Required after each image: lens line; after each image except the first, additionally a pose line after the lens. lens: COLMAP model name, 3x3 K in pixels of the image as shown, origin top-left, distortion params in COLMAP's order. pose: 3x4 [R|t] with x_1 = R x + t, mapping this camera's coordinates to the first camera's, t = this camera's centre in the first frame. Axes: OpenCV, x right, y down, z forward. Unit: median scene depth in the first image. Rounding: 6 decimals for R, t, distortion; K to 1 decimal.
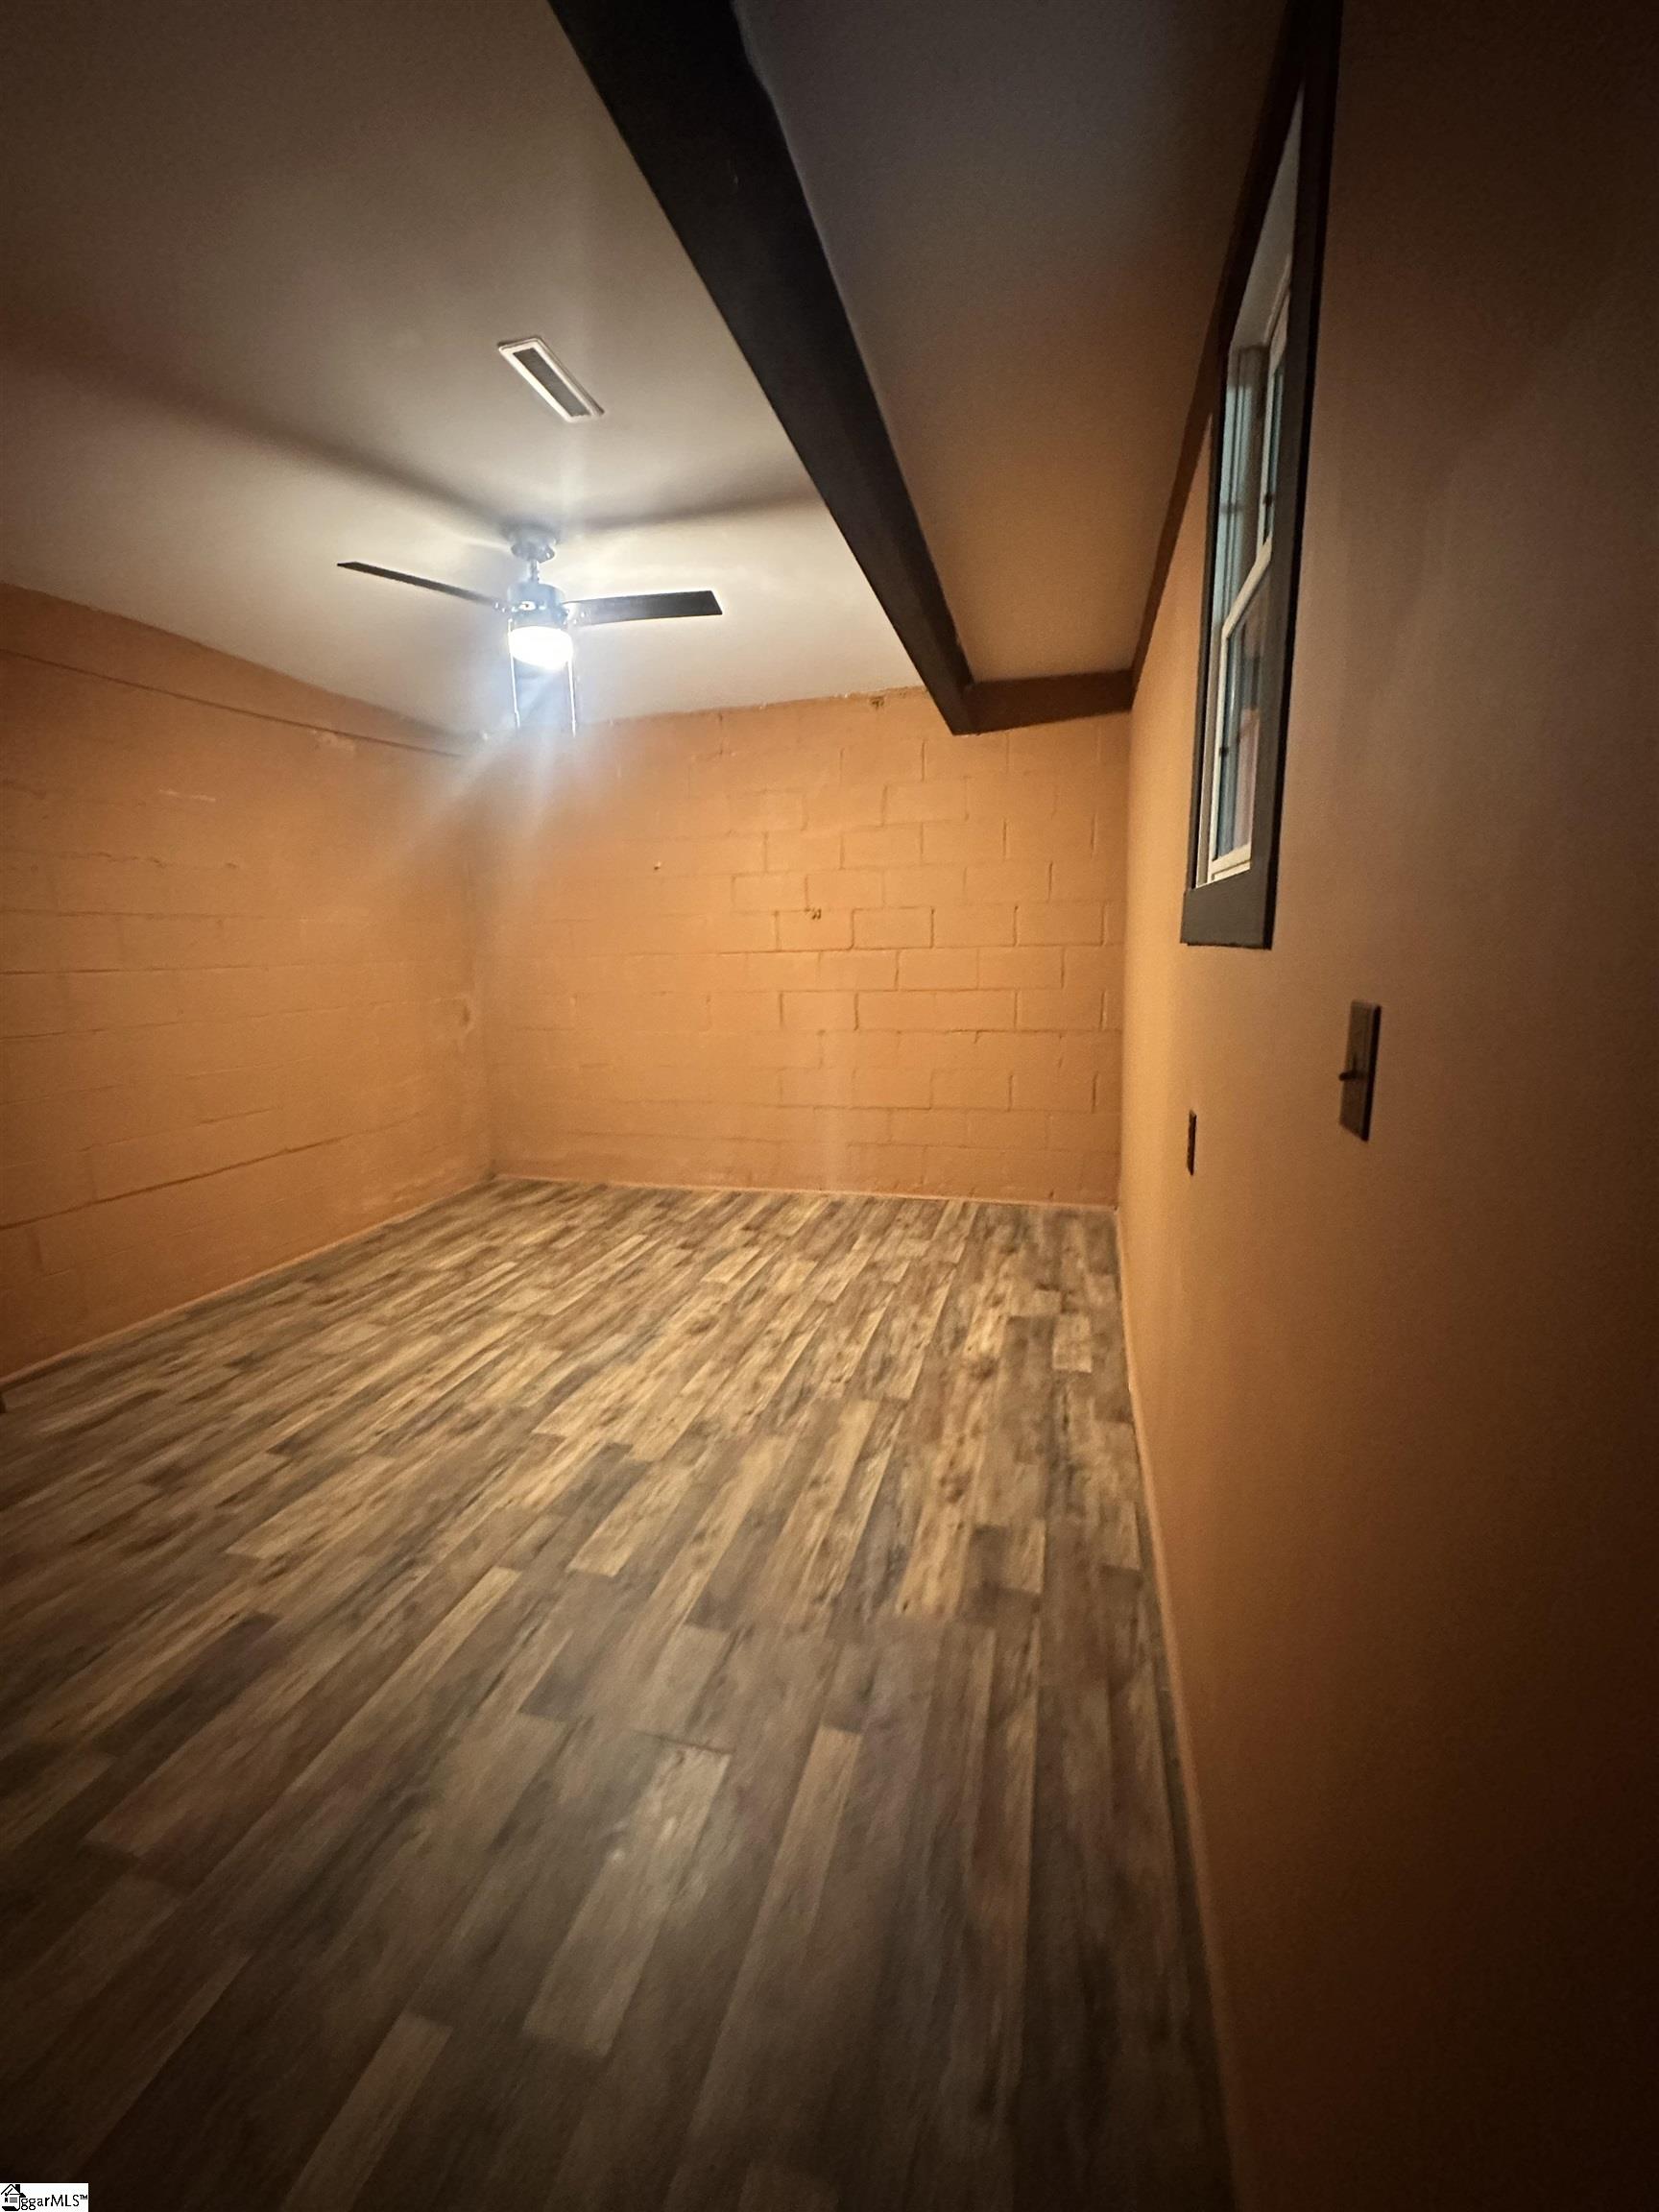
lens RADIAL K [[888.4, 0, 829.5], [0, 888.4, 1106.0], [0, 0, 1]] dist [0.000188, 0.000009]
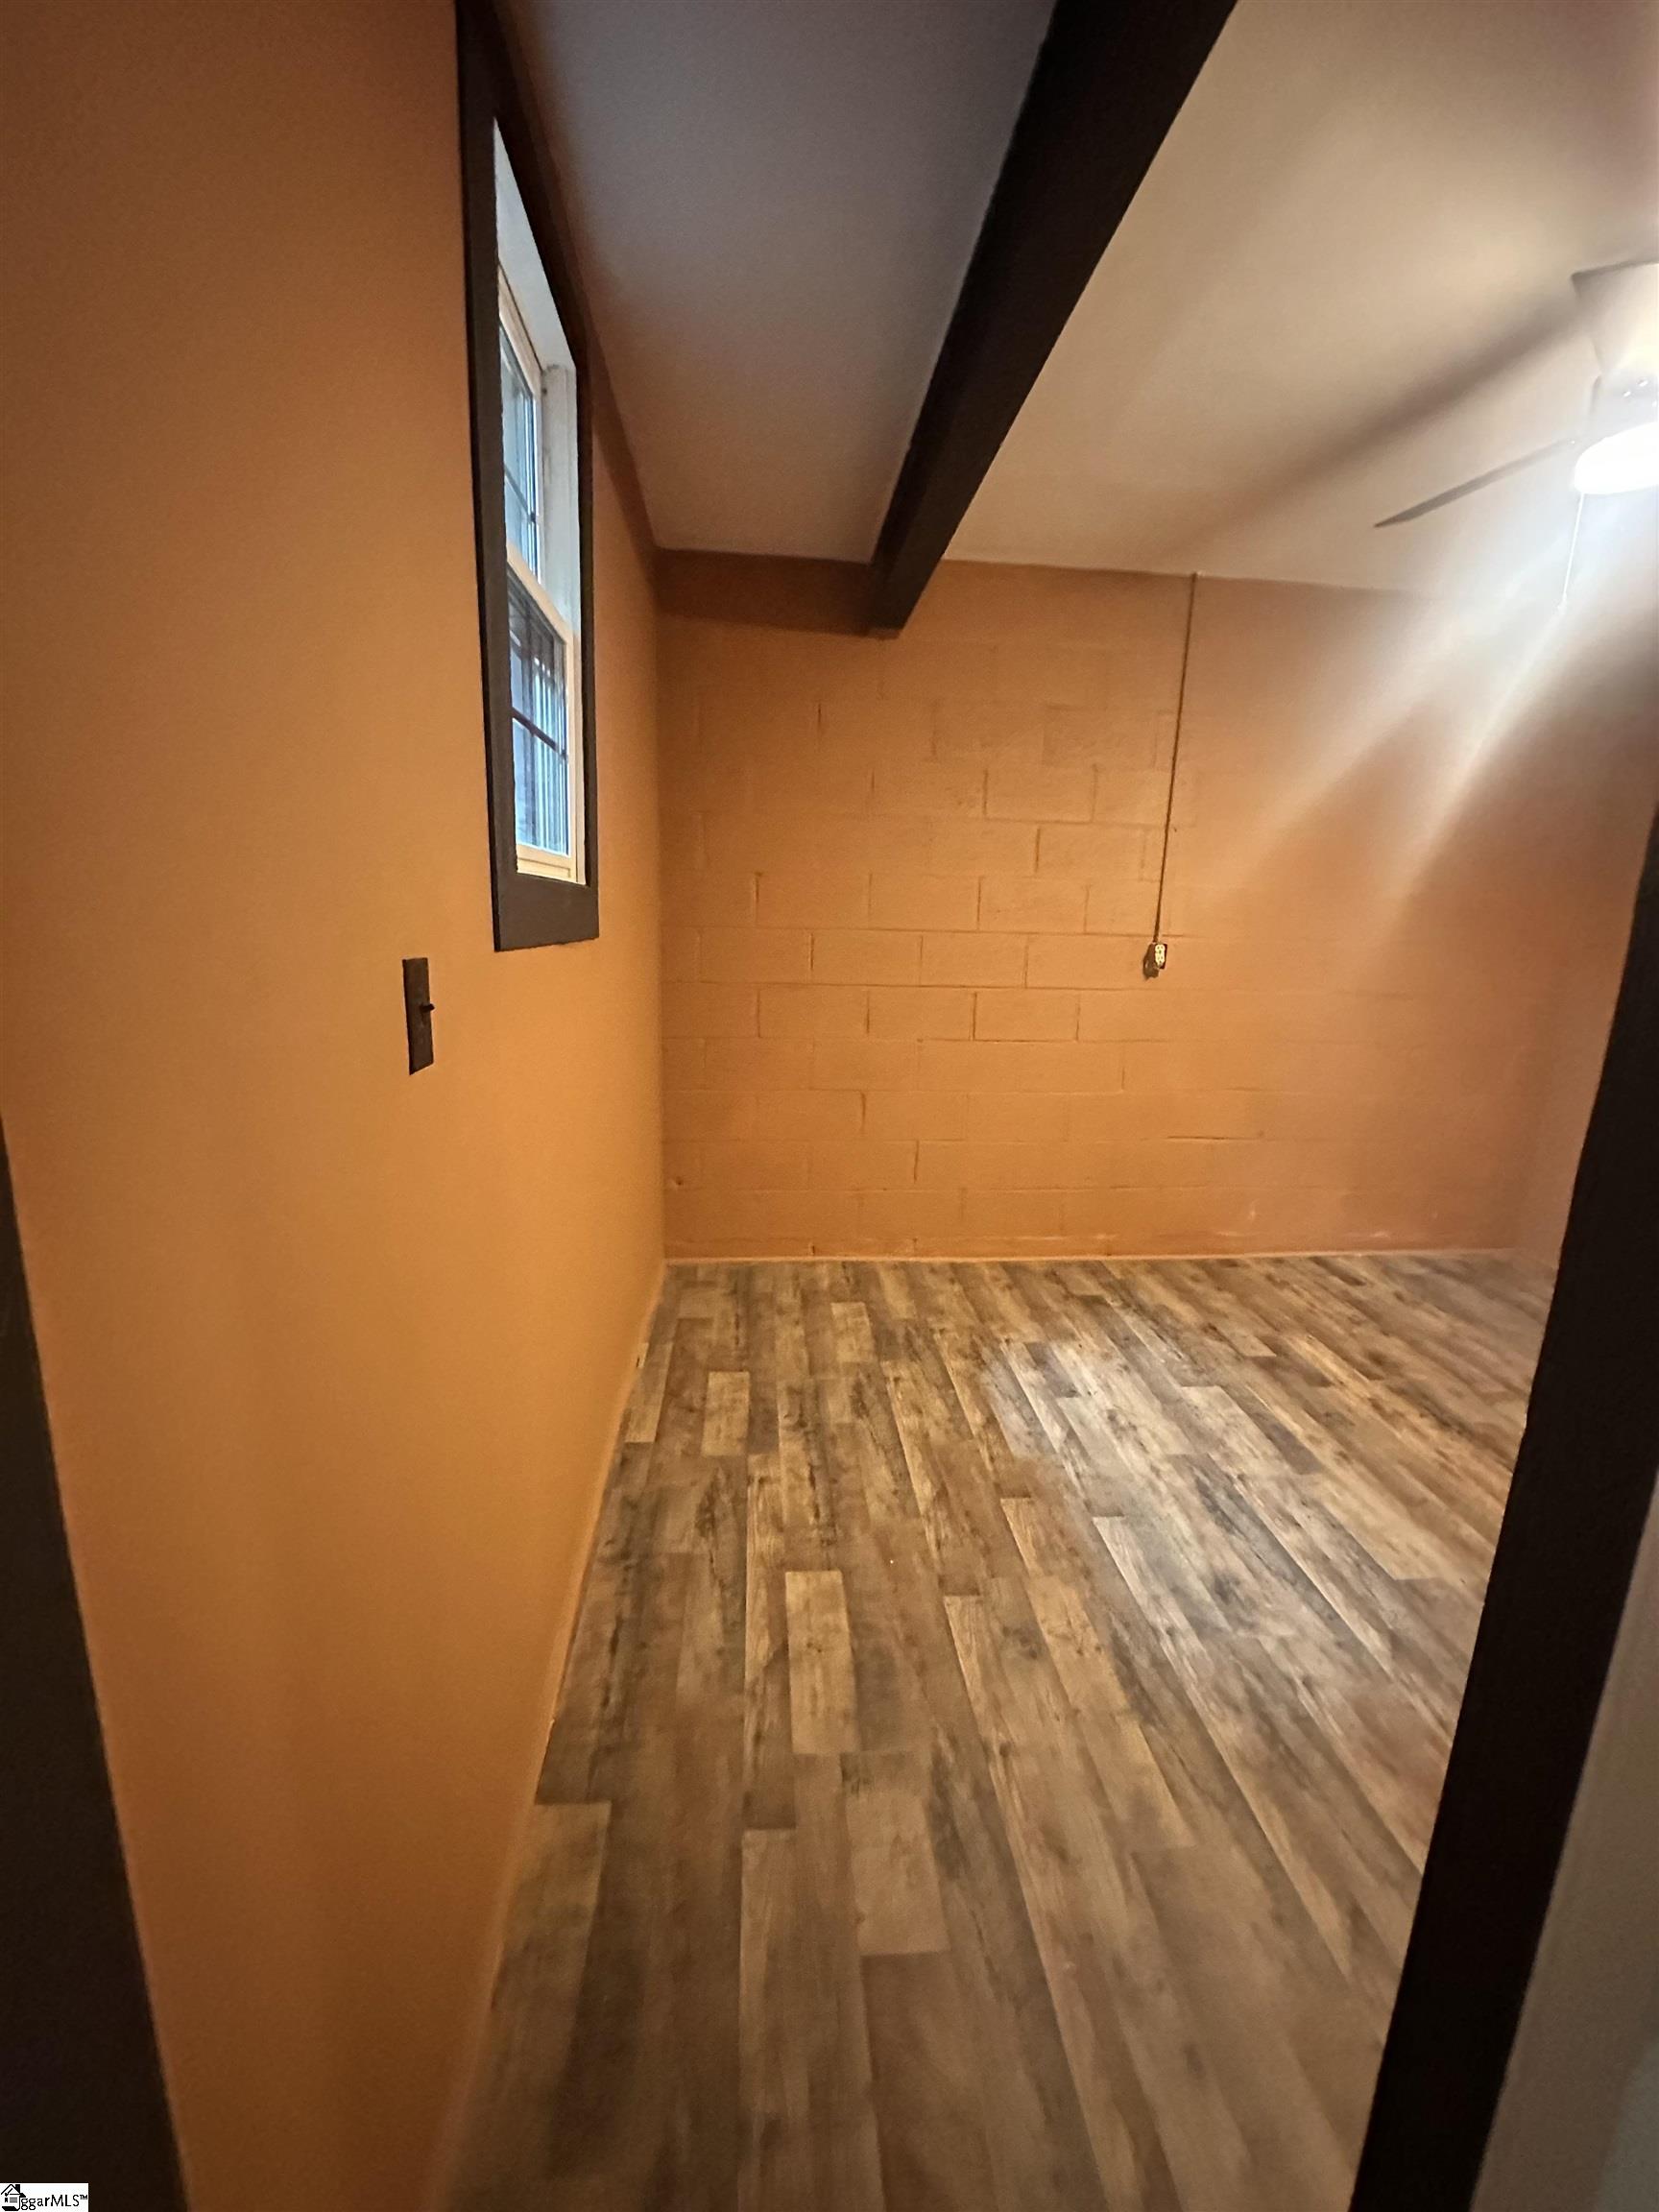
lens RADIAL K [[888.4, 0, 829.5], [0, 888.4, 1106.0], [0, 0, 1]] dist [0.000188, 0.000009]
pose [[-0.941912, 0.040701, -0.333383, 0.454683], [-0.089363, 0.926477, 0.365588, -0.312904], [0.323752, 0.374144, -0.869023, 1.672013]]
